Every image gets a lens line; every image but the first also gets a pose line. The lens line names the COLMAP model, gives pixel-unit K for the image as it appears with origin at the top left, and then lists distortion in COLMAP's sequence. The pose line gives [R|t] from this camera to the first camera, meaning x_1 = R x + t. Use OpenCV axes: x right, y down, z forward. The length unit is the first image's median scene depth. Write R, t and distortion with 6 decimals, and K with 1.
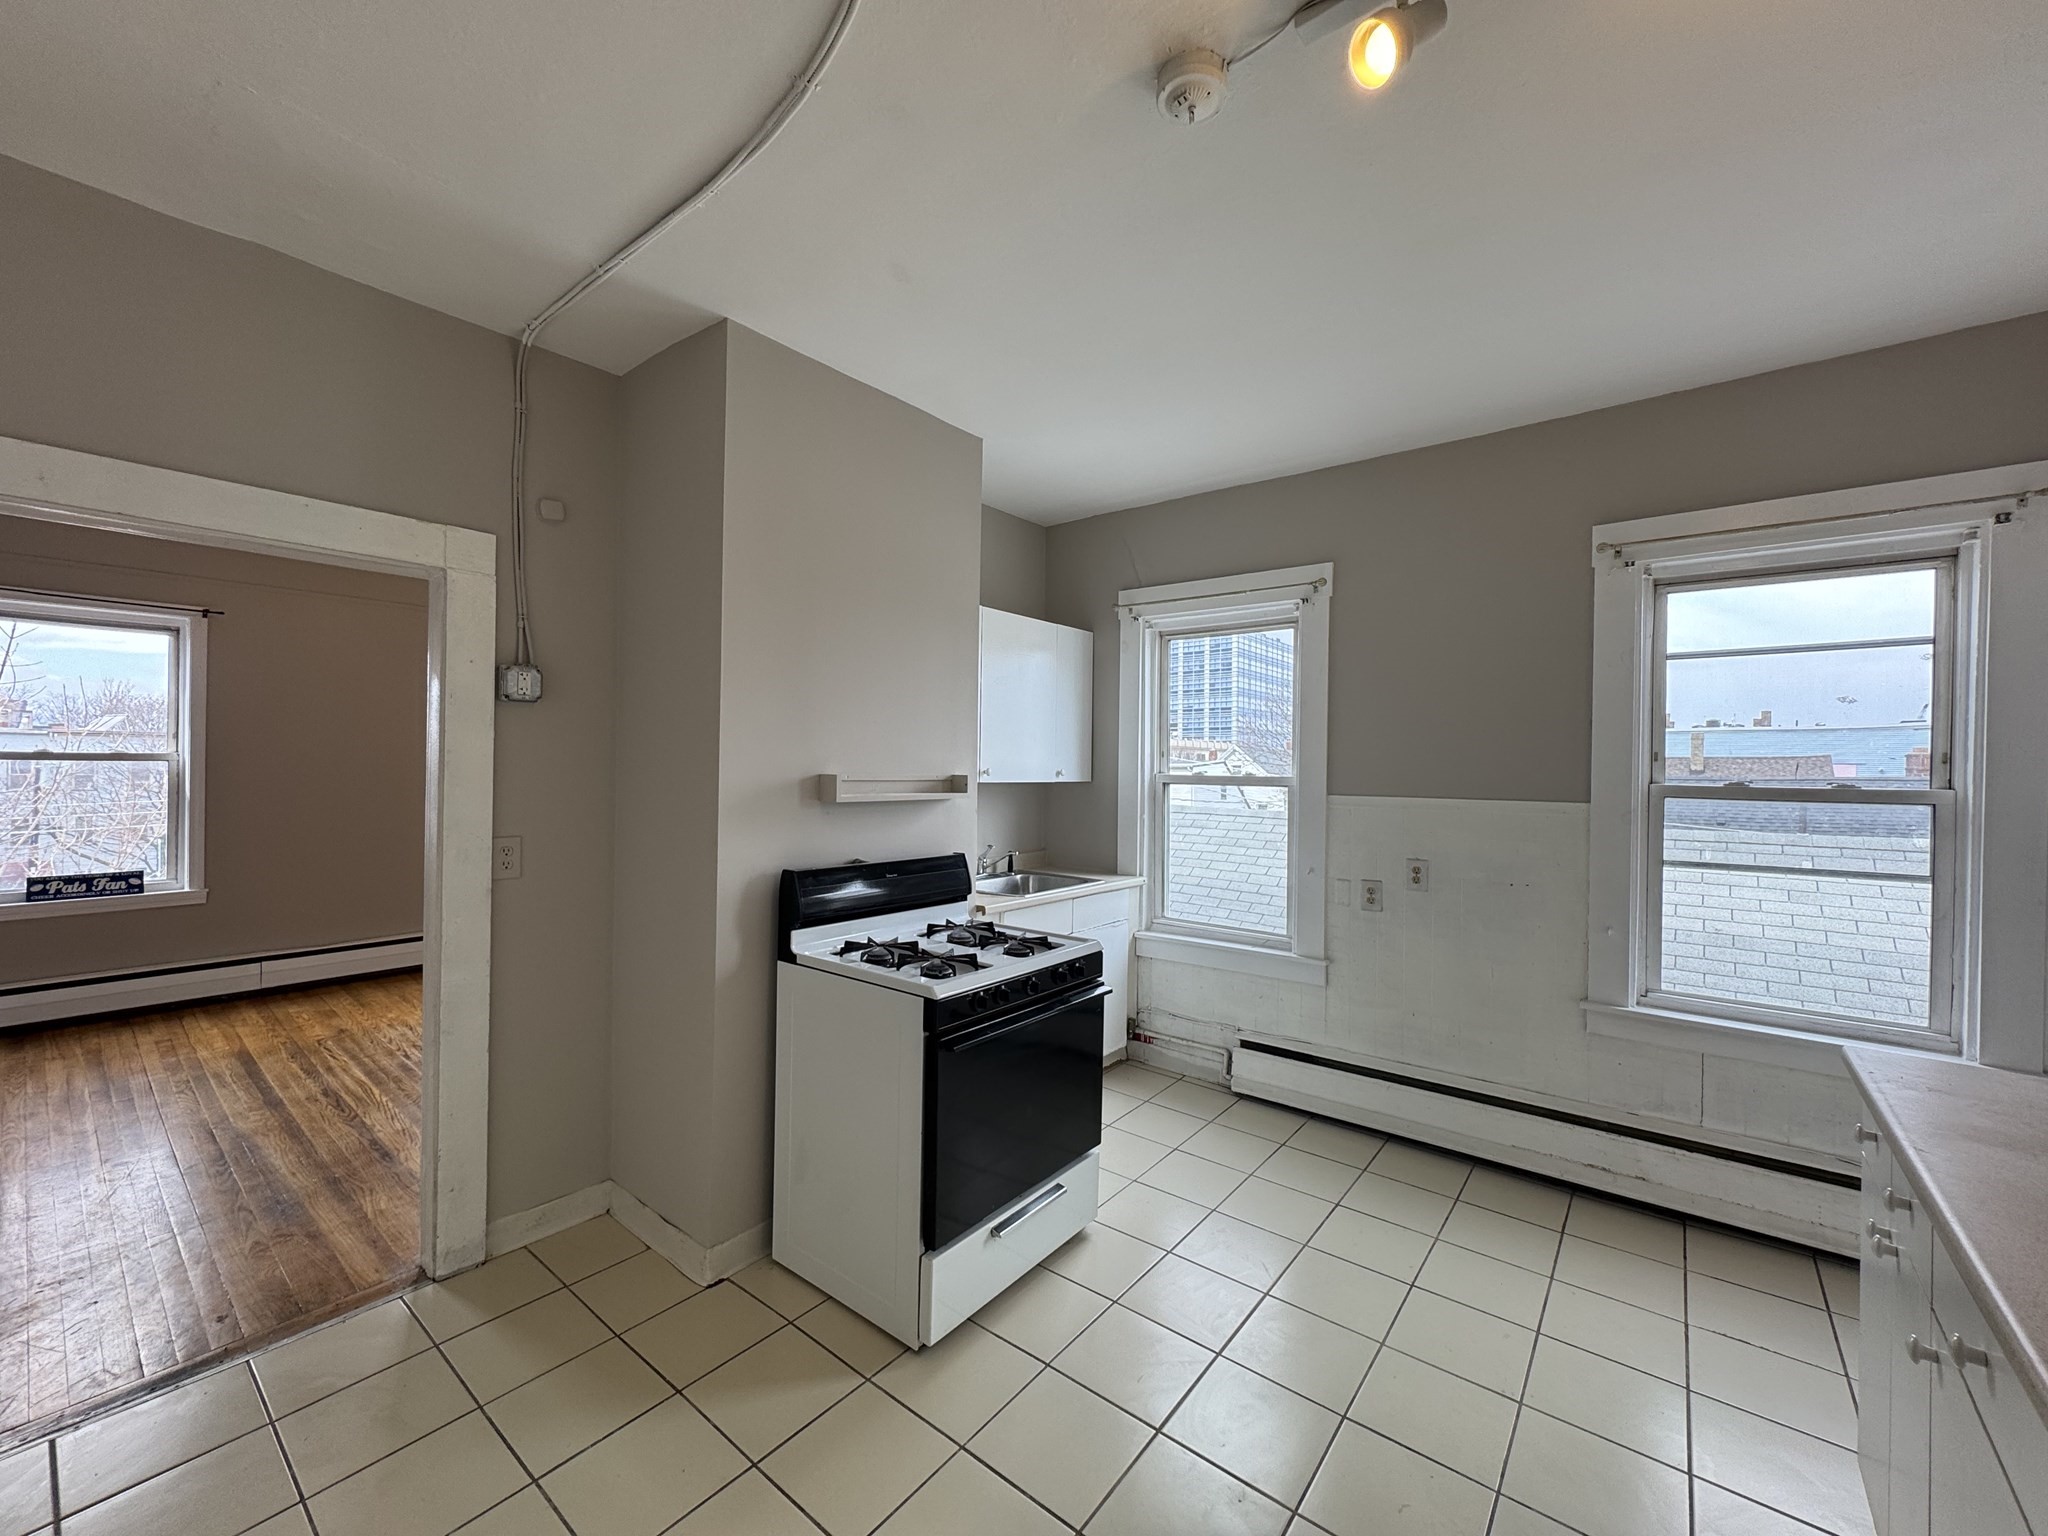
lens RADIAL K [[809.8, 0, 1019.0], [0, 809.8, 765.2], [0, 0, 1]] dist [-0.000237, -0.000372]
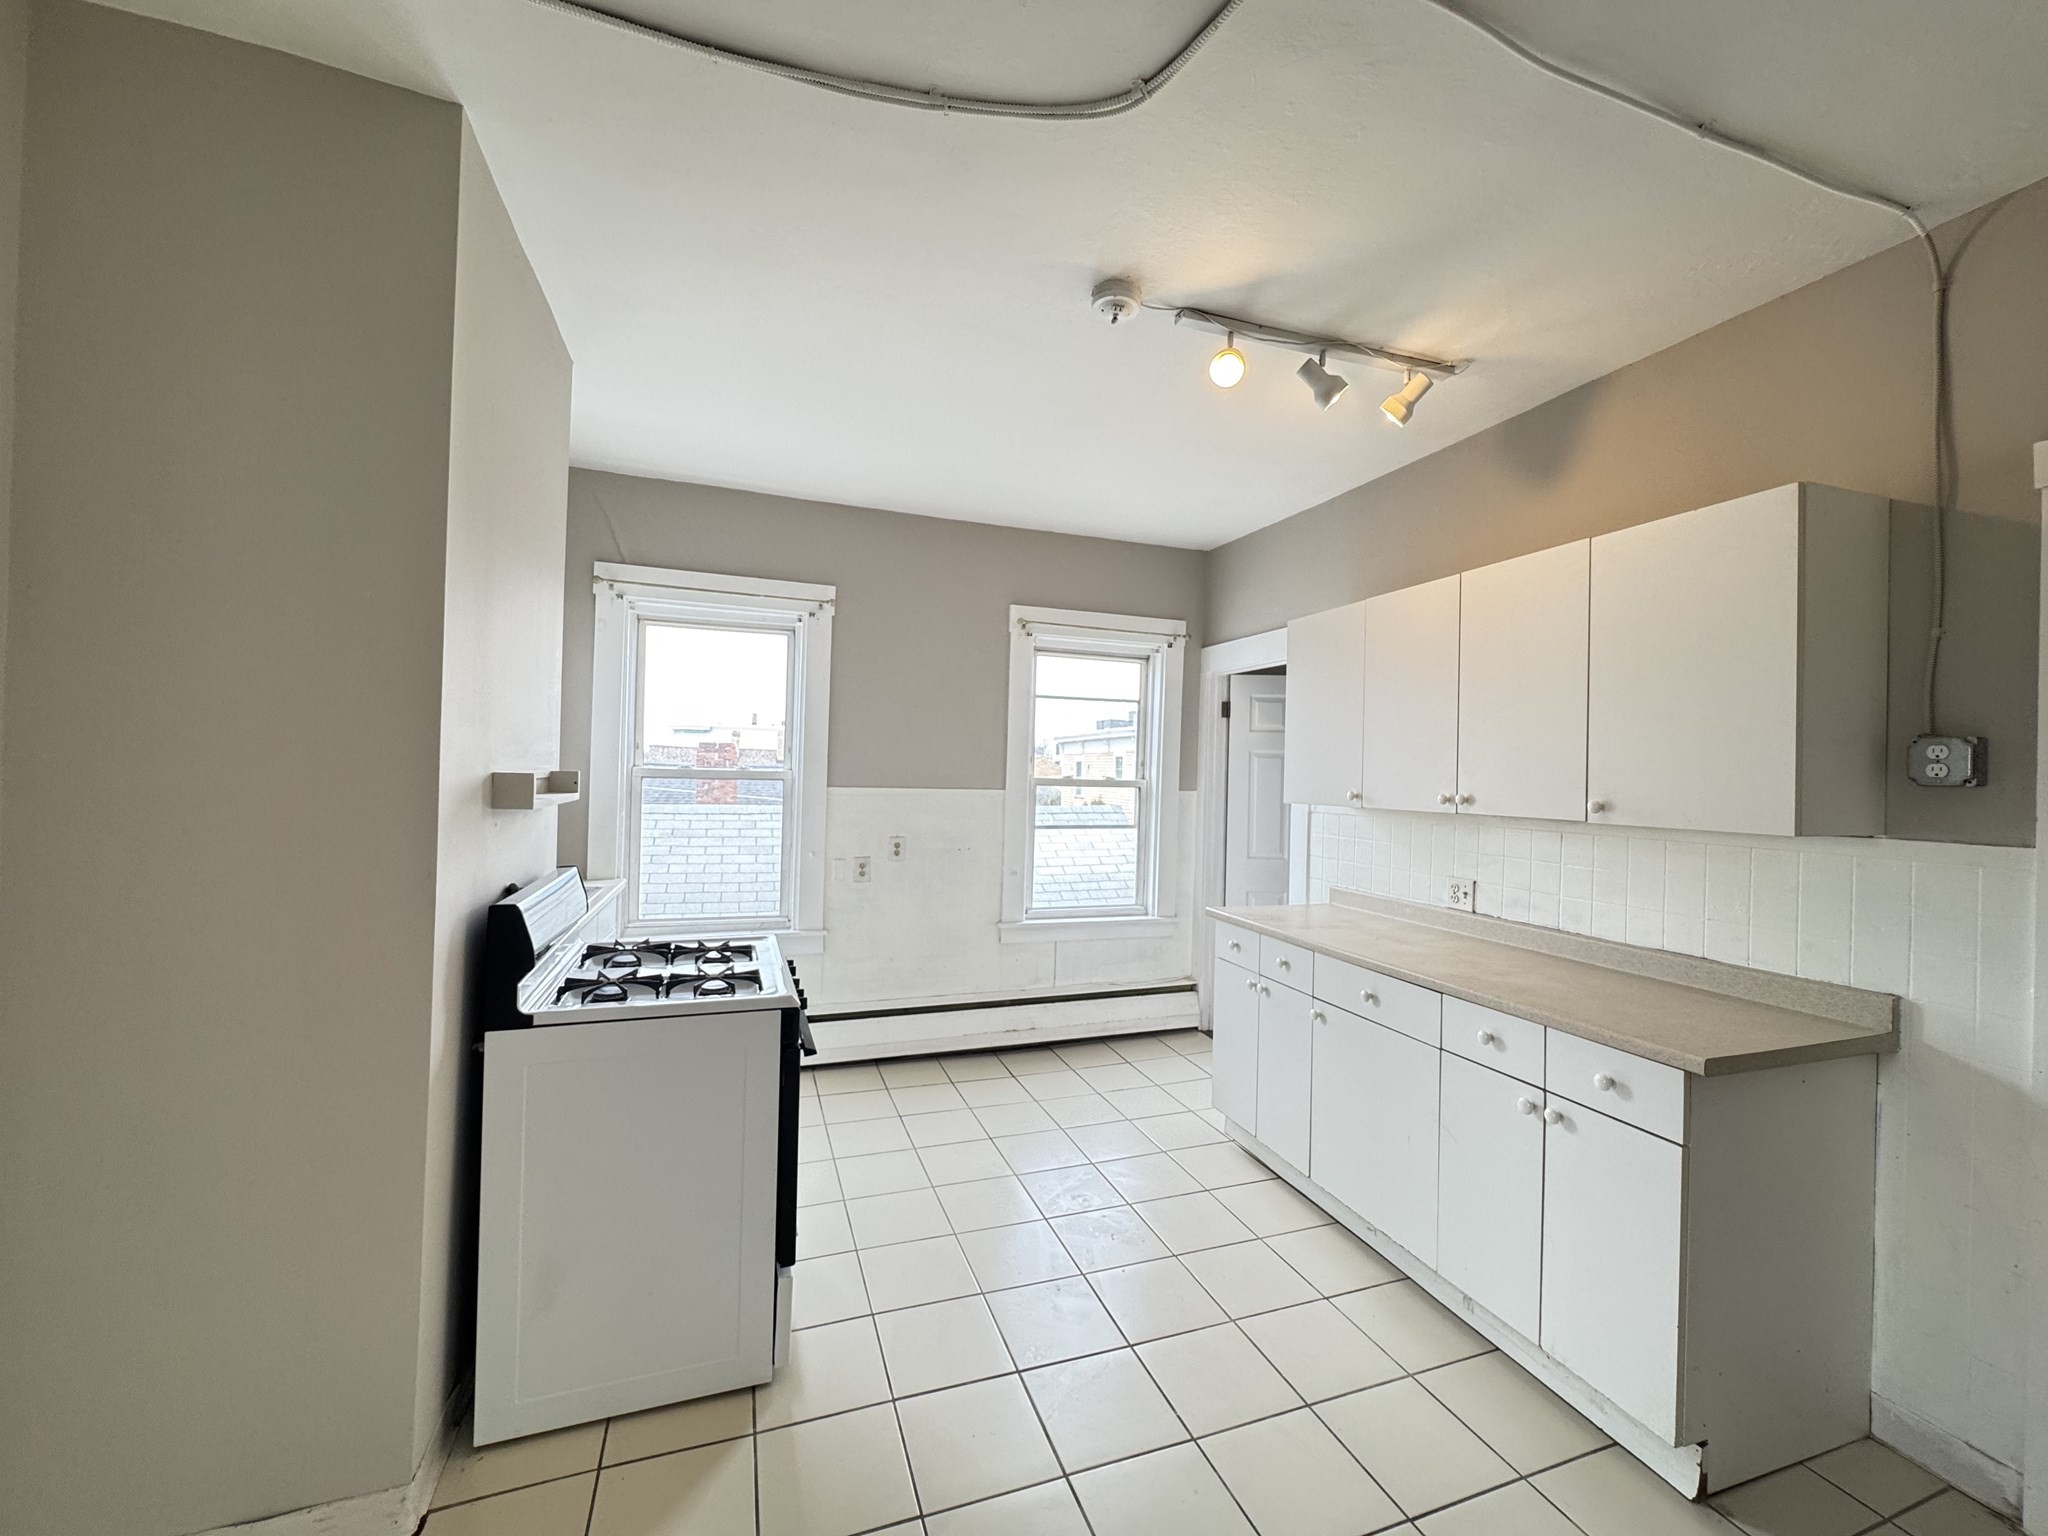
lens RADIAL K [[809.8, 0, 1027.9], [0, 809.8, 767.2], [0, 0, 1]] dist [-0.000237, -0.000372]
pose [[0.527922, 0.003798, 0.849284, -0.399975], [-0.019977, 0.999769, 0.007947, -0.005913], [-0.849058, -0.021161, 0.527876, 0.131726]]
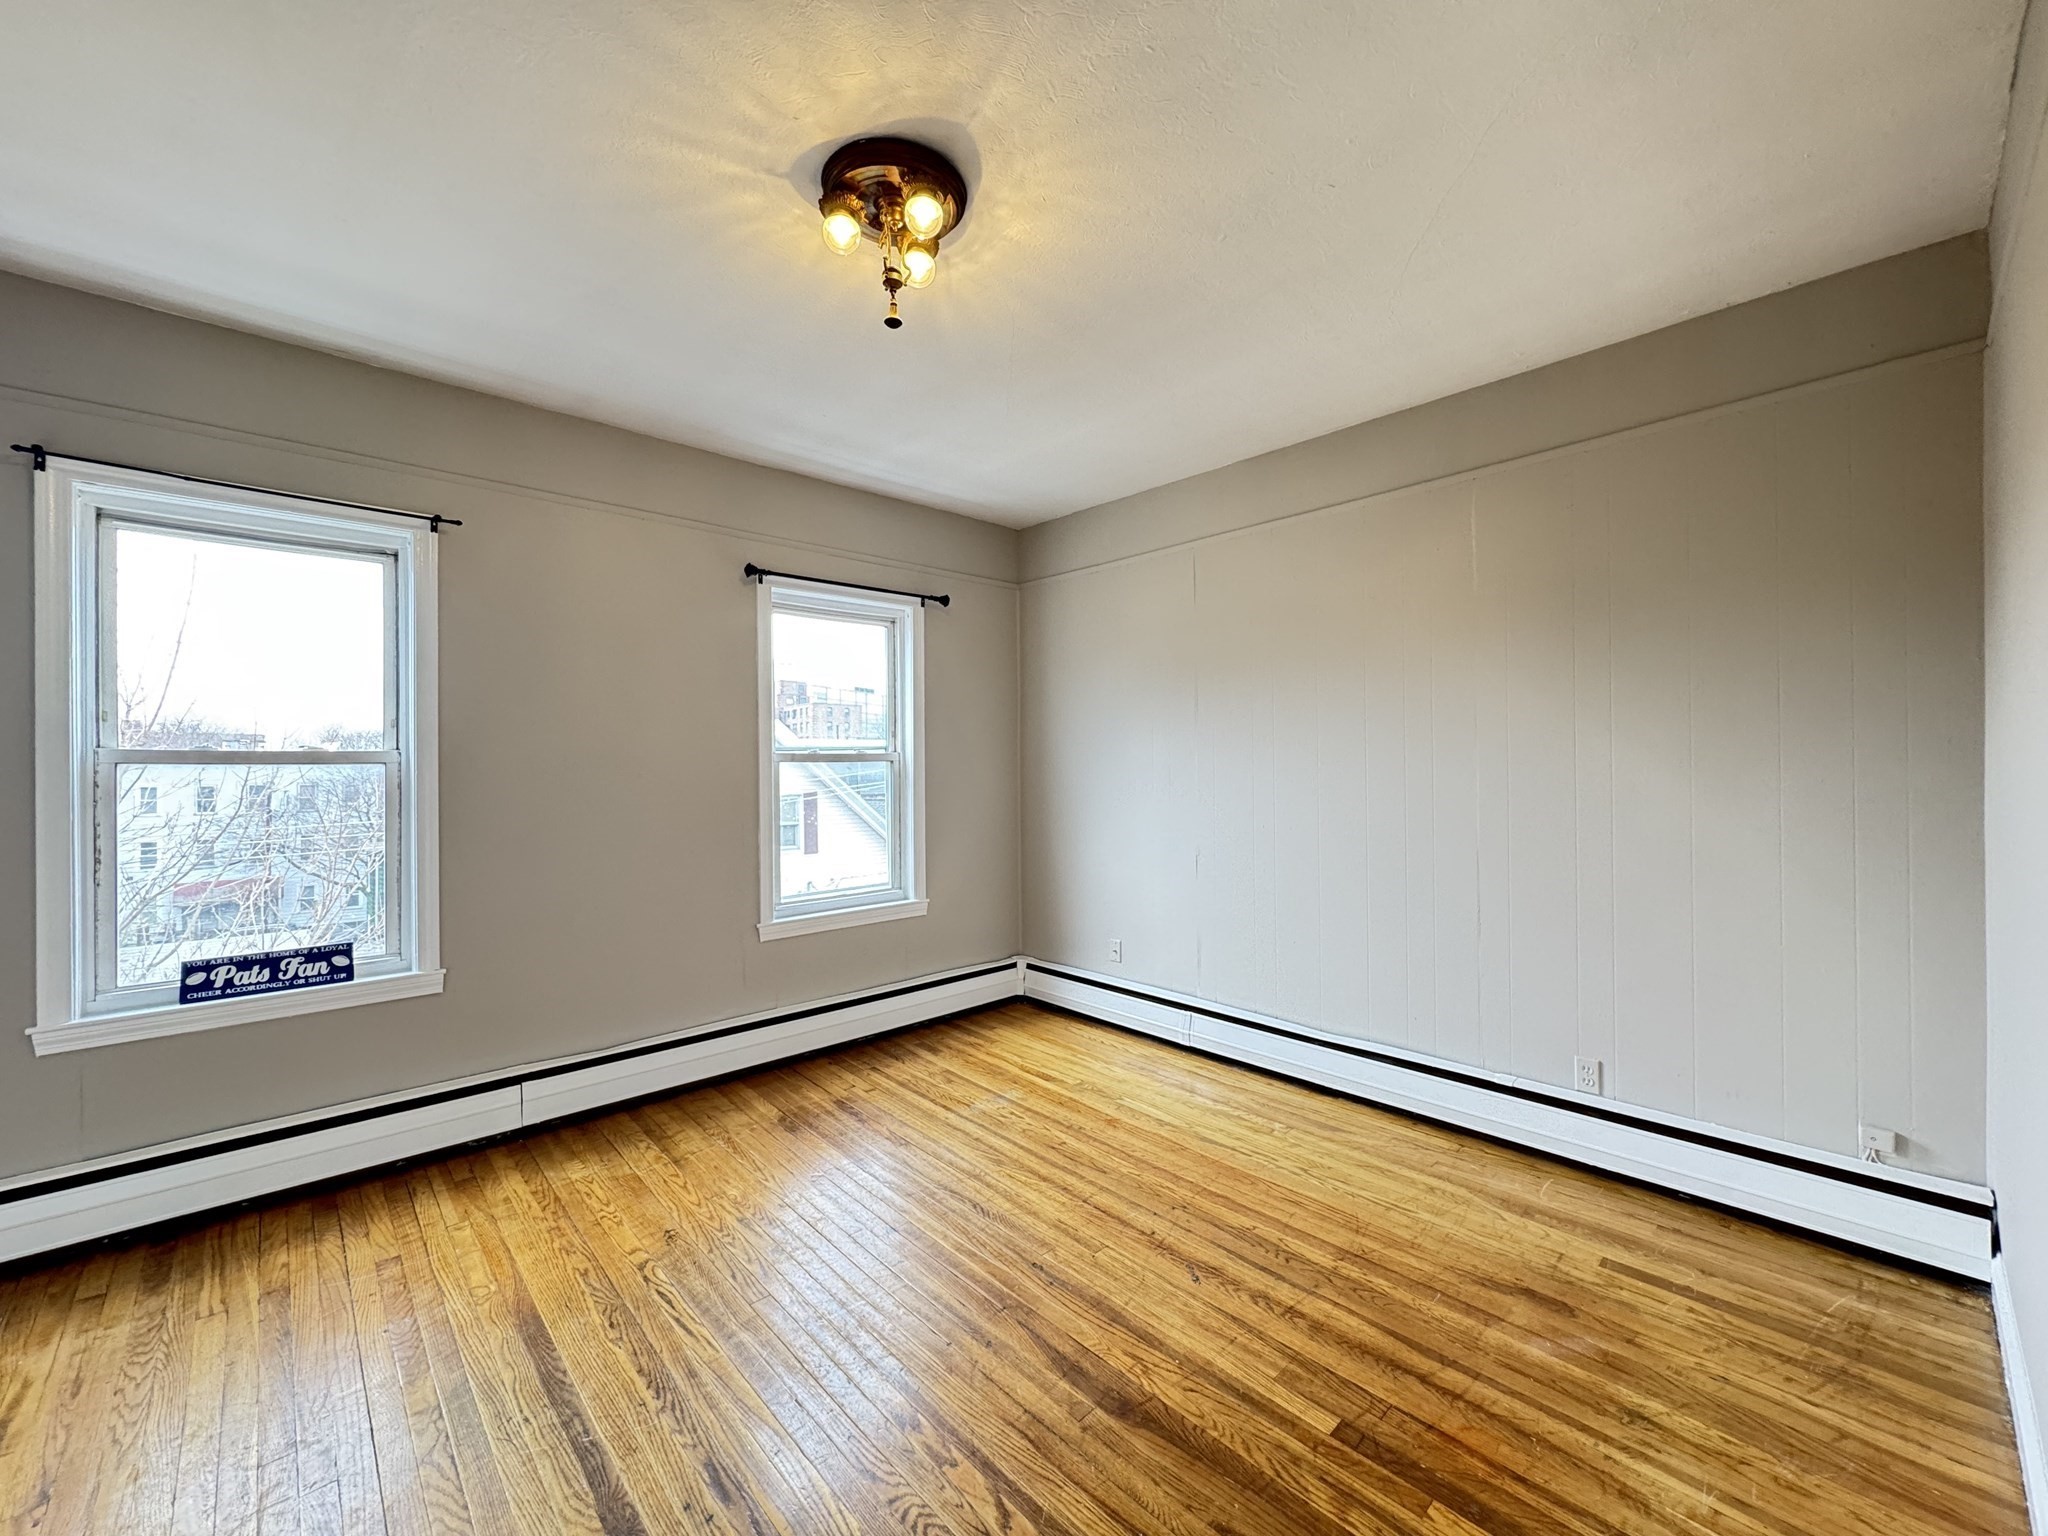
lens RADIAL K [[809.8, 0, 1026.8], [0, 809.8, 767.5], [0, 0, 1]] dist [-0.000237, -0.000372]
pose [[0.991113, -0.023392, -0.130951, -0.555564], [0.022665, 0.999718, -0.007043, 0.013676], [0.131079, 0.004012, 0.991364, 0.517385]]
